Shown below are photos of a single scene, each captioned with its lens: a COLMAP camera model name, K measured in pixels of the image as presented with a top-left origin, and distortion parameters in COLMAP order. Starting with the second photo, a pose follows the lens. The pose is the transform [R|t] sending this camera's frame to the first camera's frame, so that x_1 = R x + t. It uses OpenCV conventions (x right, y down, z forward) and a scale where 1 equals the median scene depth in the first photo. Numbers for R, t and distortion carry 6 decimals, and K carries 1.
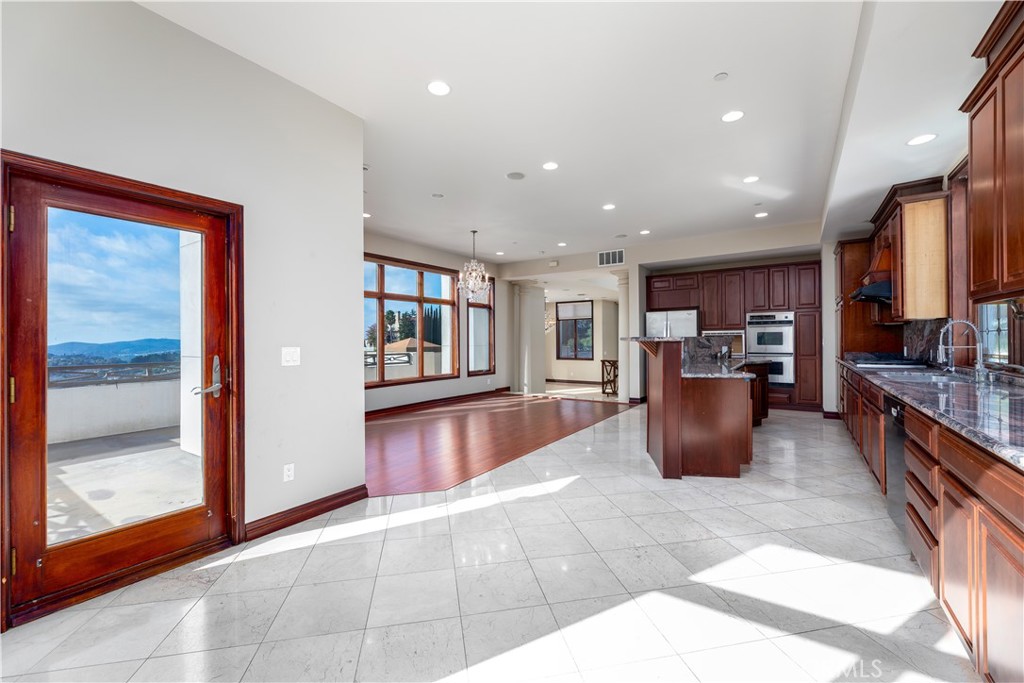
lens RADIAL K [[421.1, 0, 510.9], [0, 421.1, 340.3], [0, 0, 1]] dist [-0.000581, -0.000096]
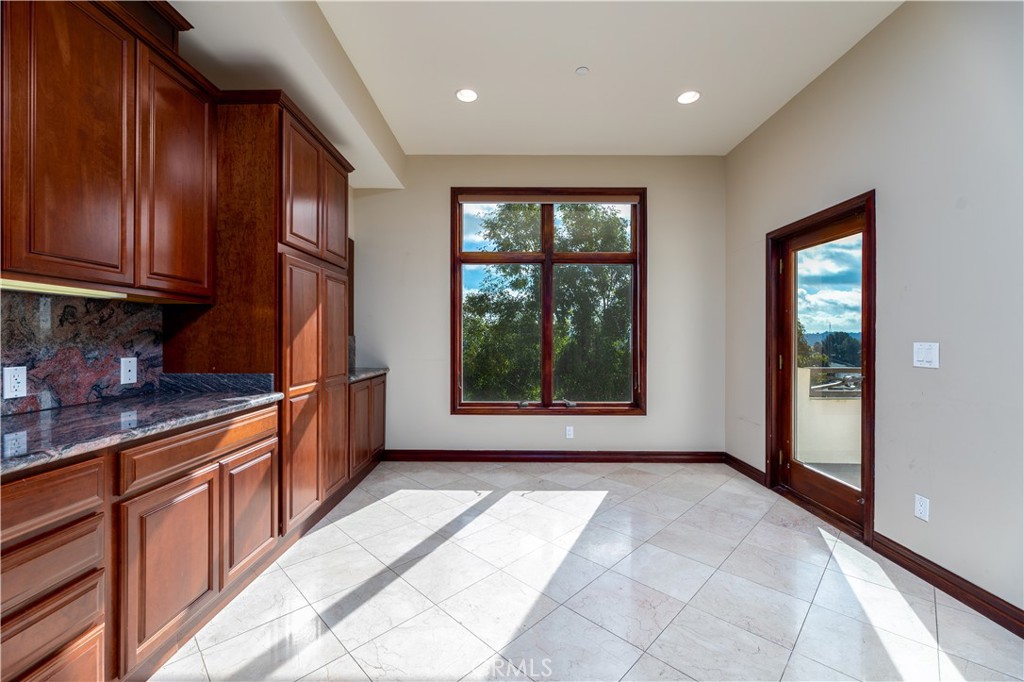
lens RADIAL K [[421.1, 0, 512.3], [0, 421.1, 338.8], [0, 0, 1]] dist [-0.000581, -0.000096]
pose [[-0.827490, 0.009528, -0.561399, 0.548384], [0.009323, 0.999951, 0.003230, 0.001357], [0.561402, -0.002561, -0.827539, 1.310504]]
